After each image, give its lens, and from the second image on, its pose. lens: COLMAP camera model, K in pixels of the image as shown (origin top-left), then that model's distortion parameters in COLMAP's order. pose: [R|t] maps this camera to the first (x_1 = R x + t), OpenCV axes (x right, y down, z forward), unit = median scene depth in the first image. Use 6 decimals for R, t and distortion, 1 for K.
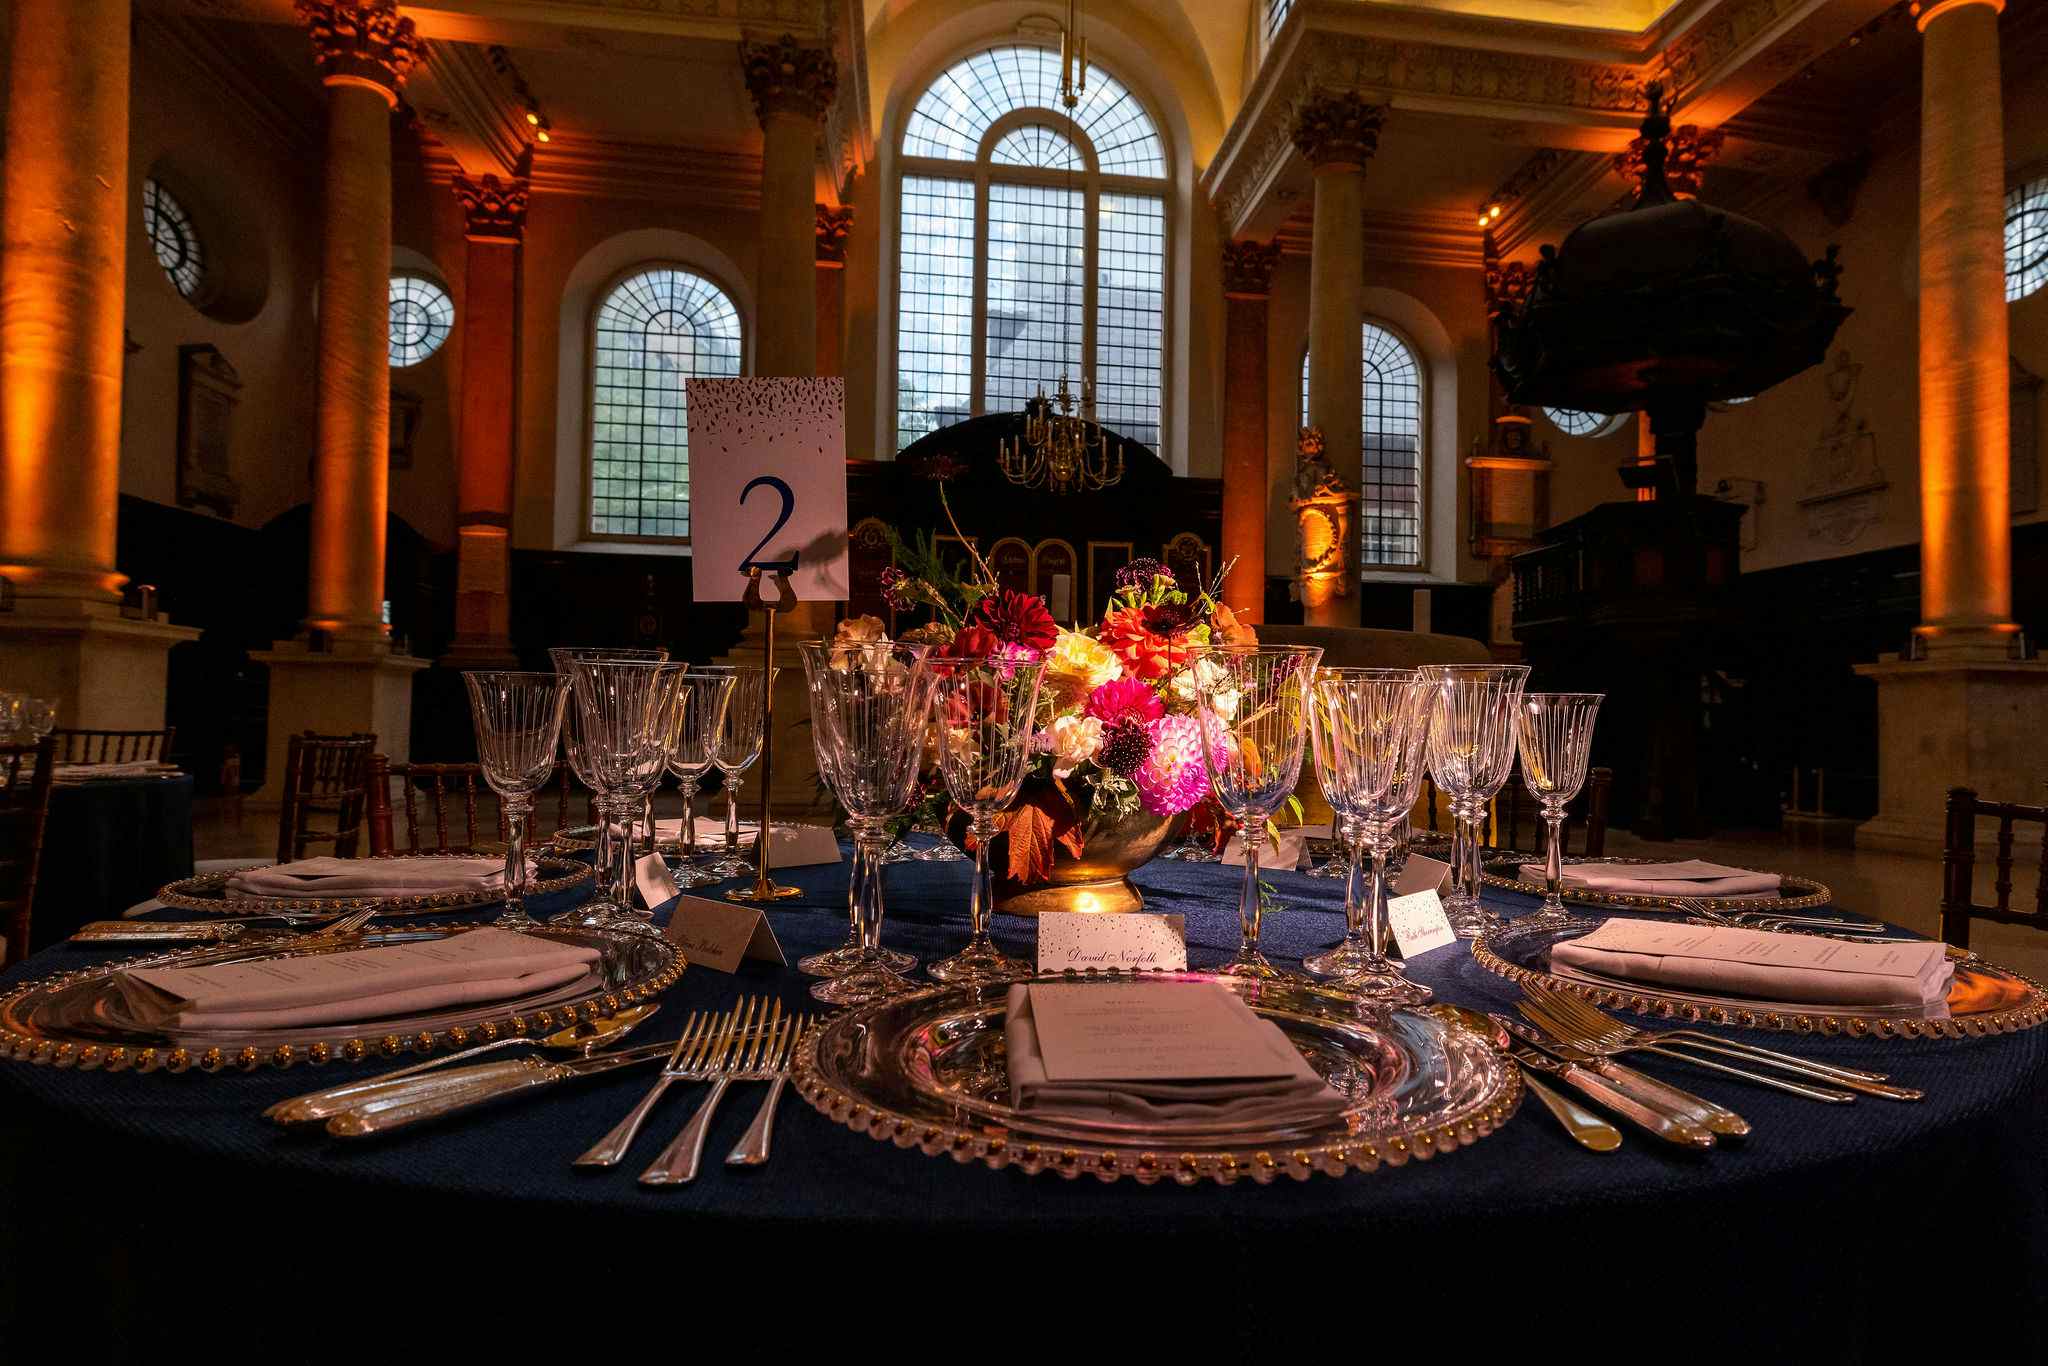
lens RADIAL K [[1123.0, 0, 1091.7], [0, 1123.0, 685.7], [0, 0, 1]] dist [-0.001246, 0.000025]
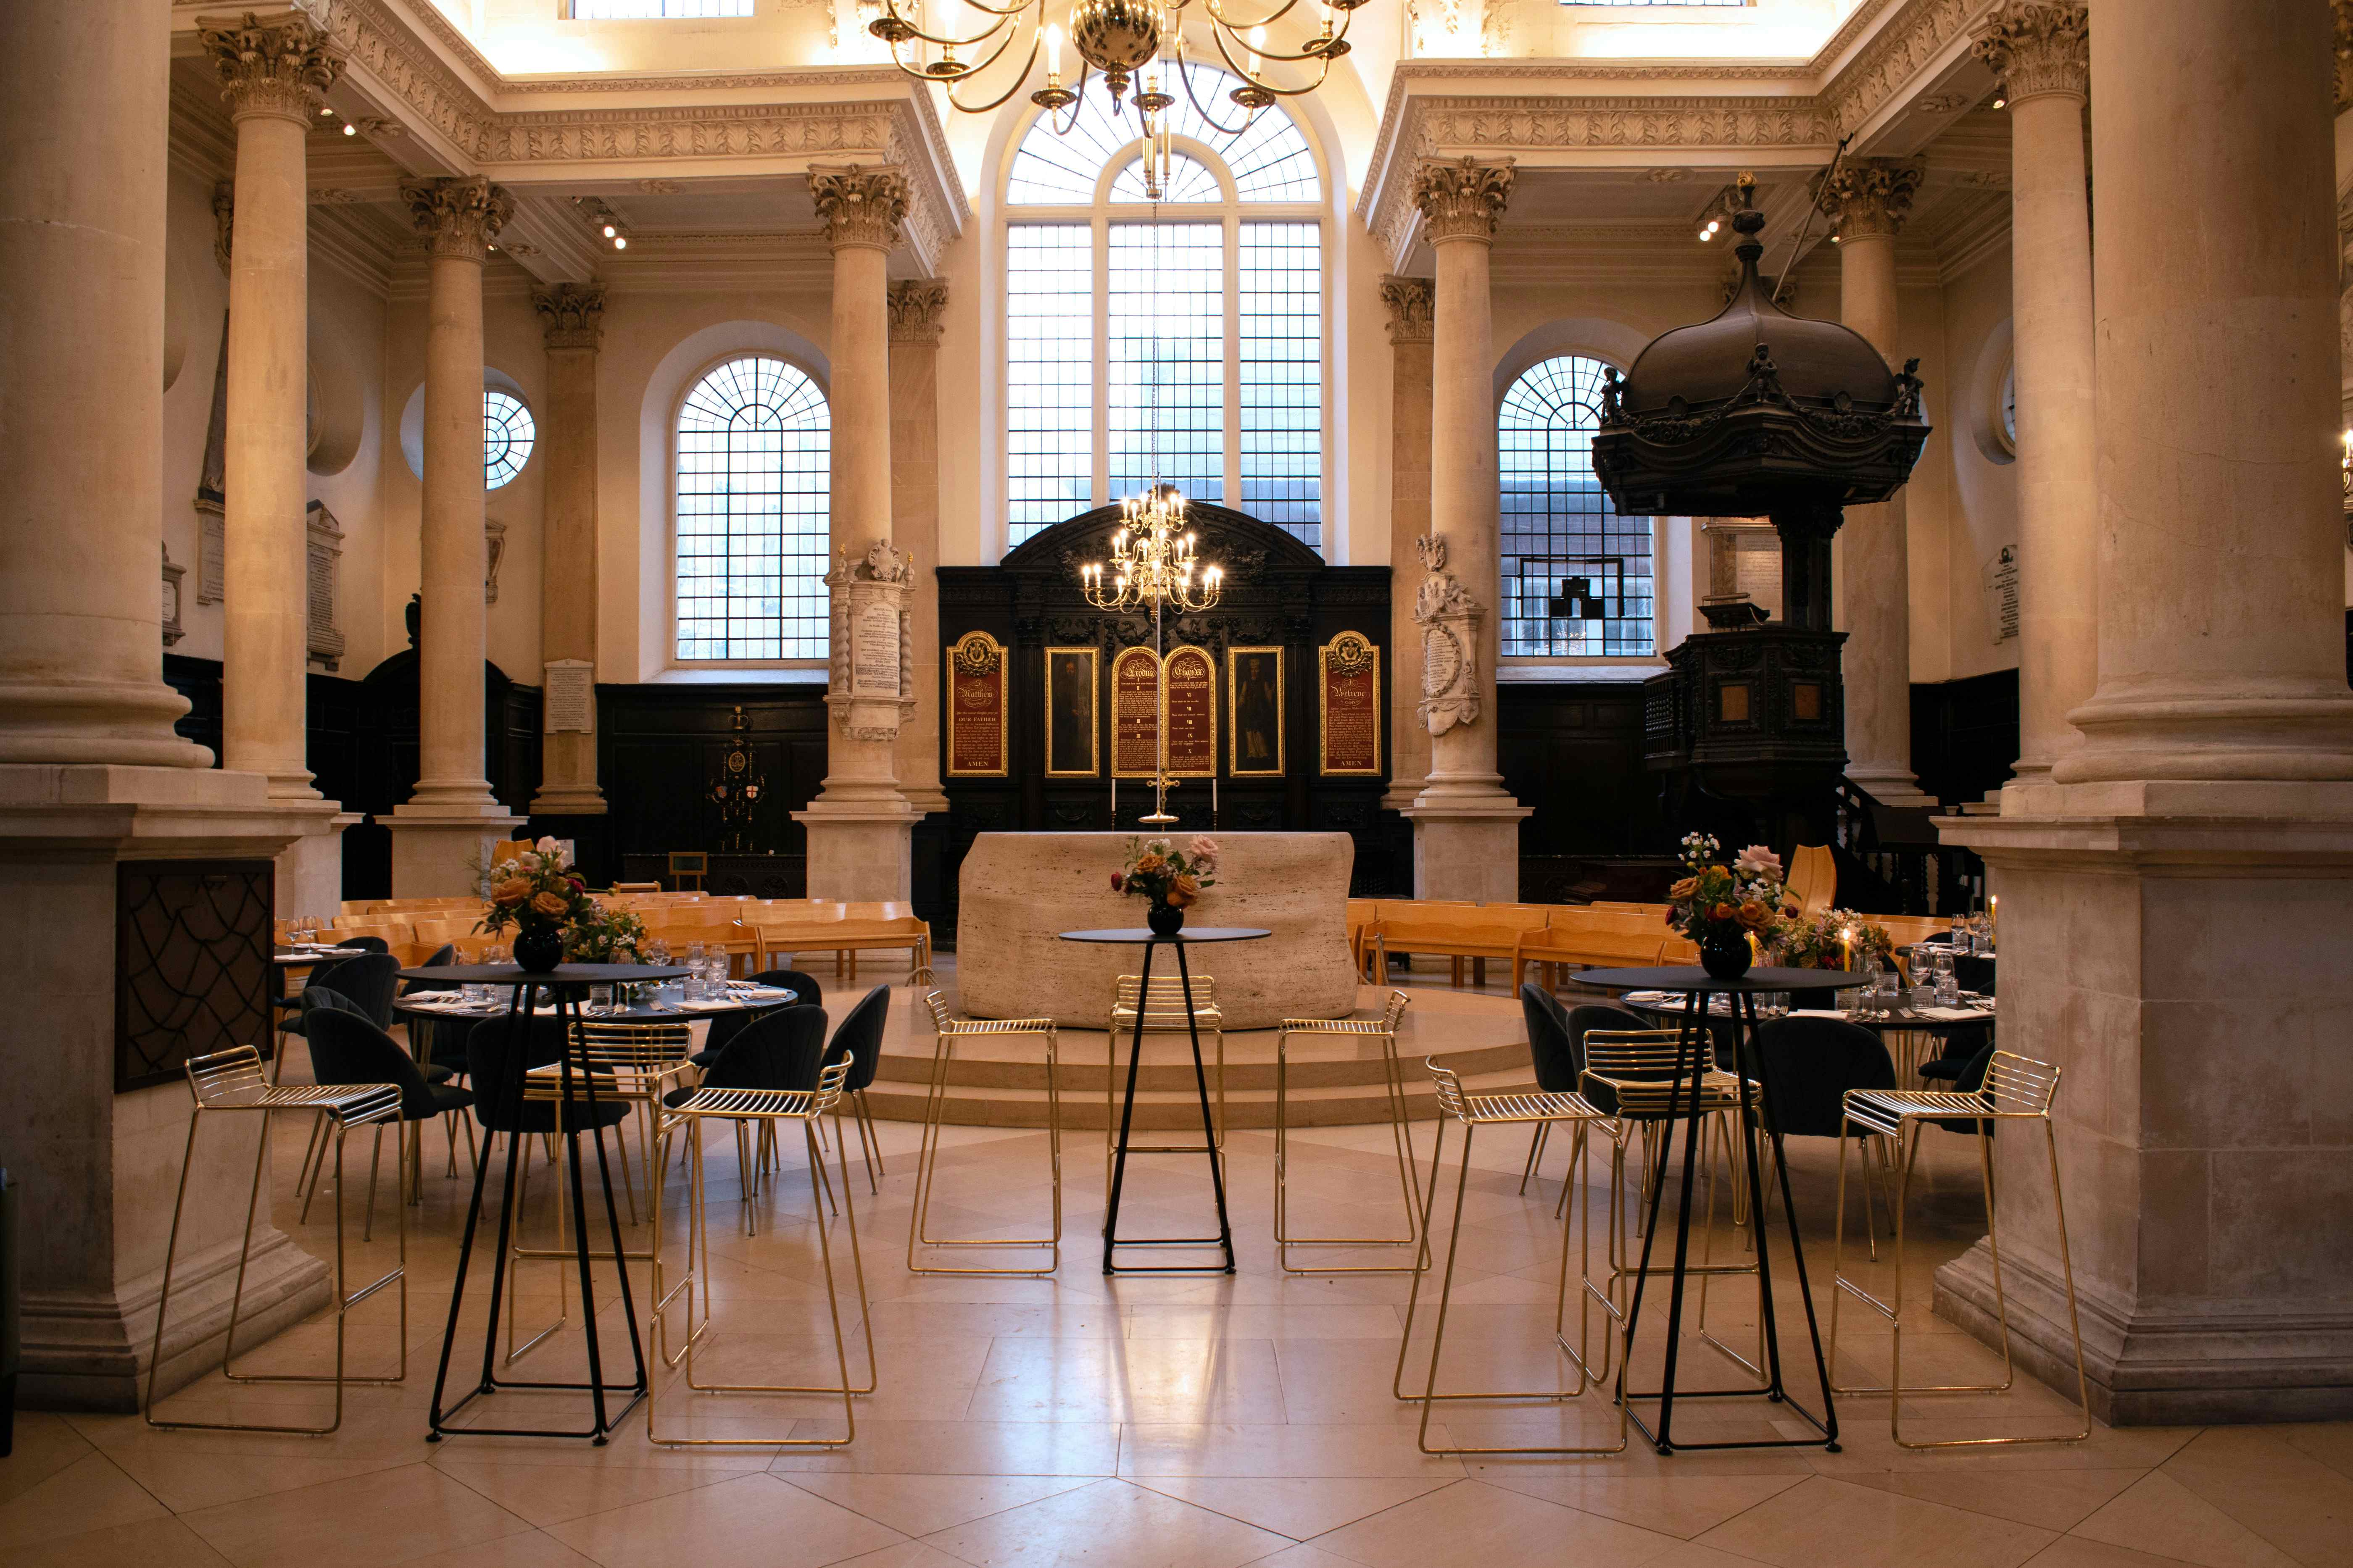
lens RADIAL K [[1983.8, 0, 1176.5], [0, 1983.8, 784.0], [0, 0, 1]] dist [-0.085765, -0.004878]
pose [[0.983443, -0.019022, -0.180216, 0.235464], [0.022028, 0.999649, 0.014690, -0.050981], [0.179873, -0.018416, 0.983517, -0.495002]]
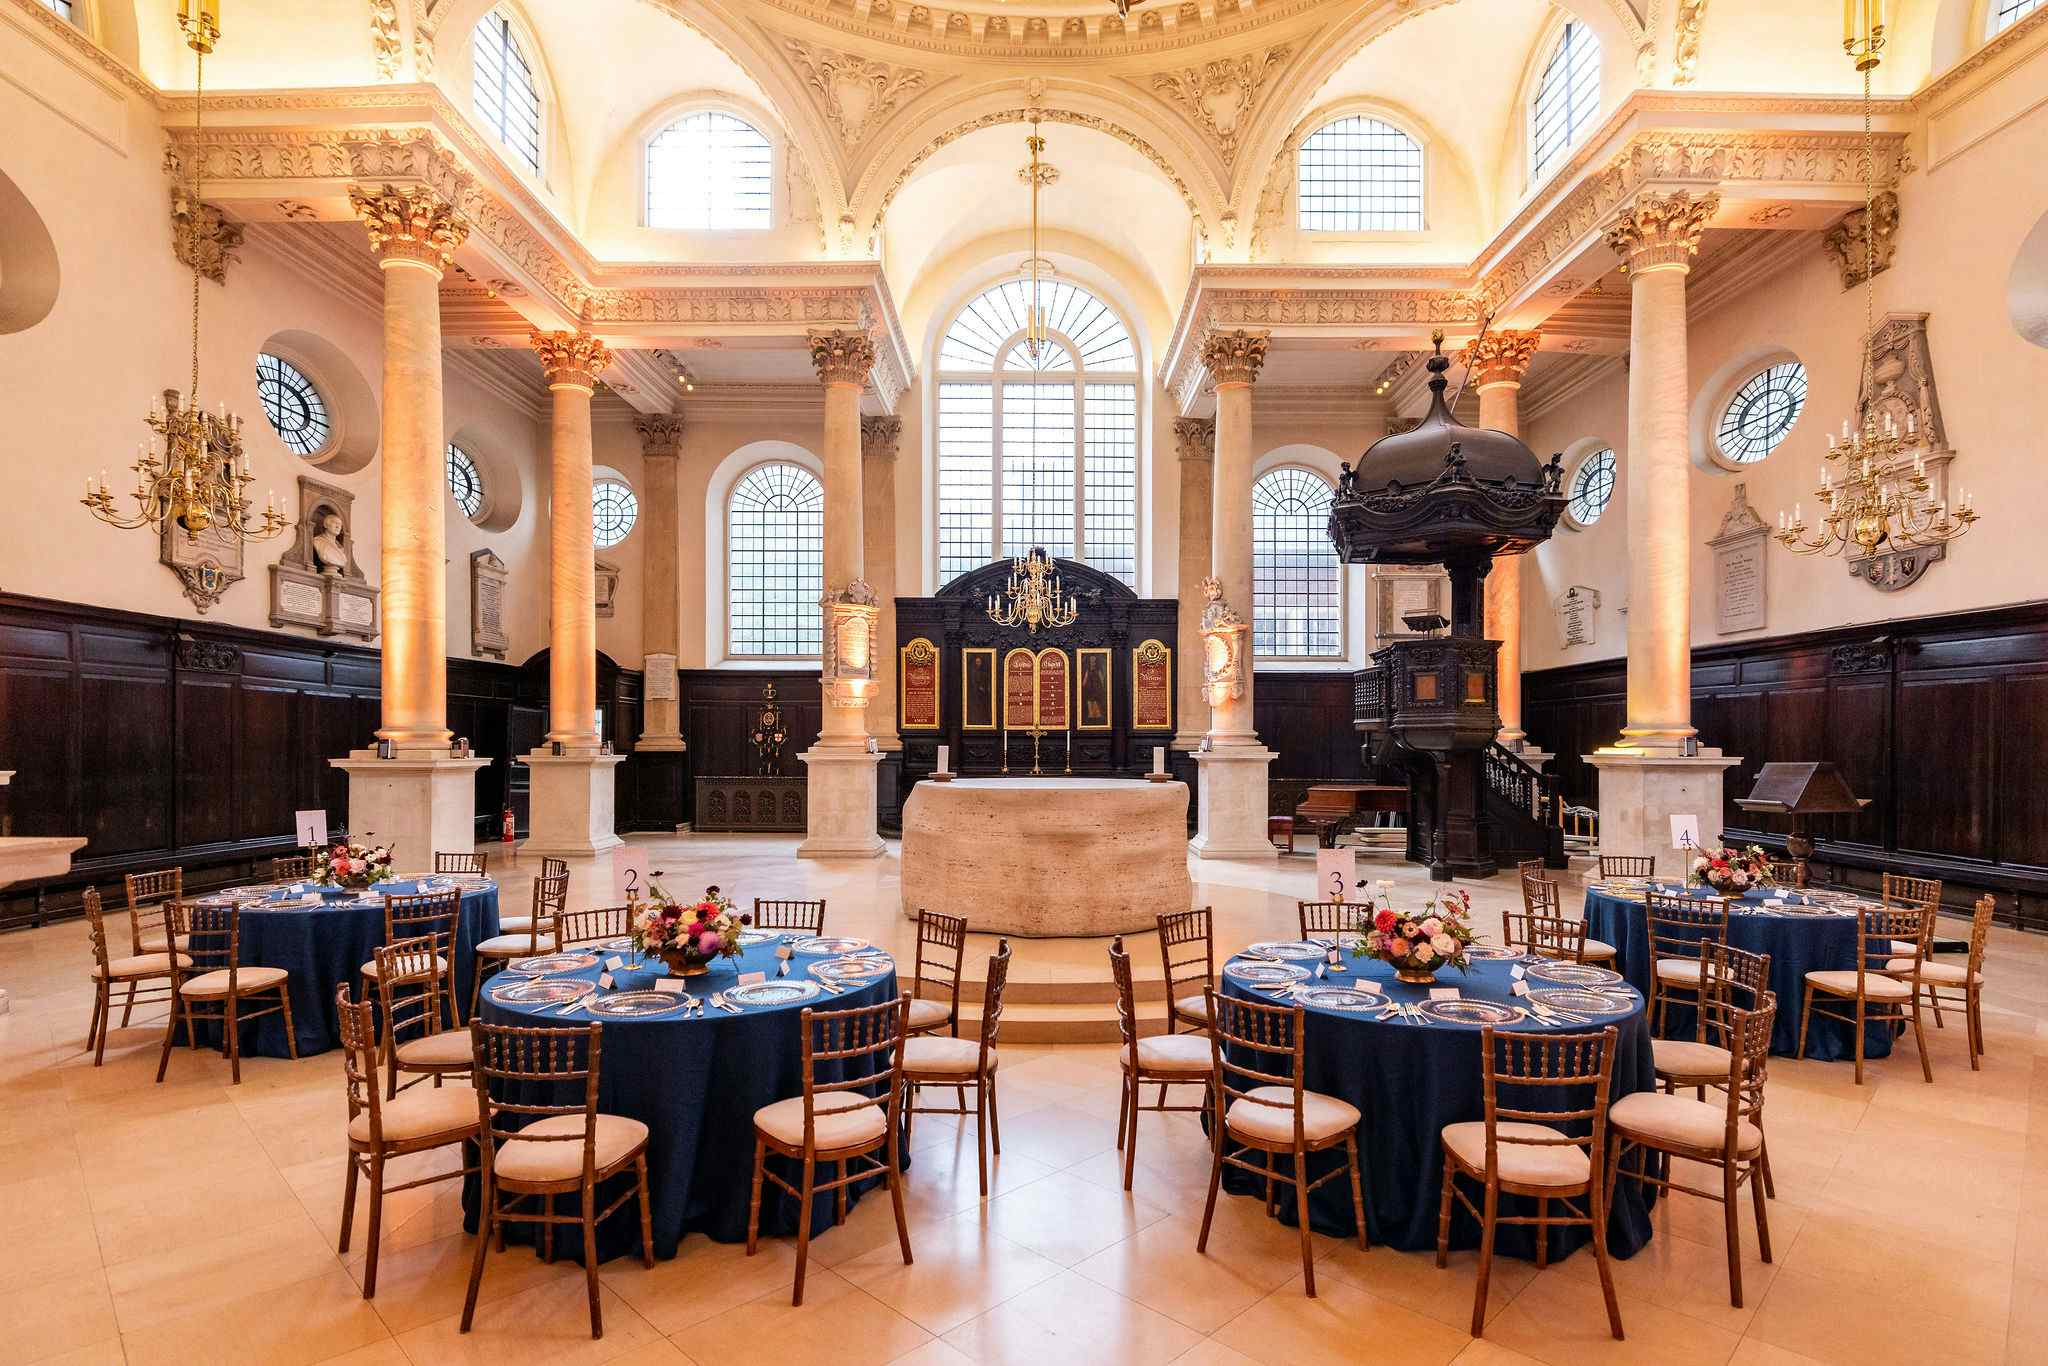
lens RADIAL K [[997.9, 0, 1063.4], [0, 997.9, 729.0], [0, 0, 1]] dist [-0.001552, 0.000255]
pose [[0.989694, -0.014028, -0.142510, 0.158725], [0.017902, 0.999503, 0.025941, -0.066729], [0.142075, -0.028225, 0.989453, -0.210496]]
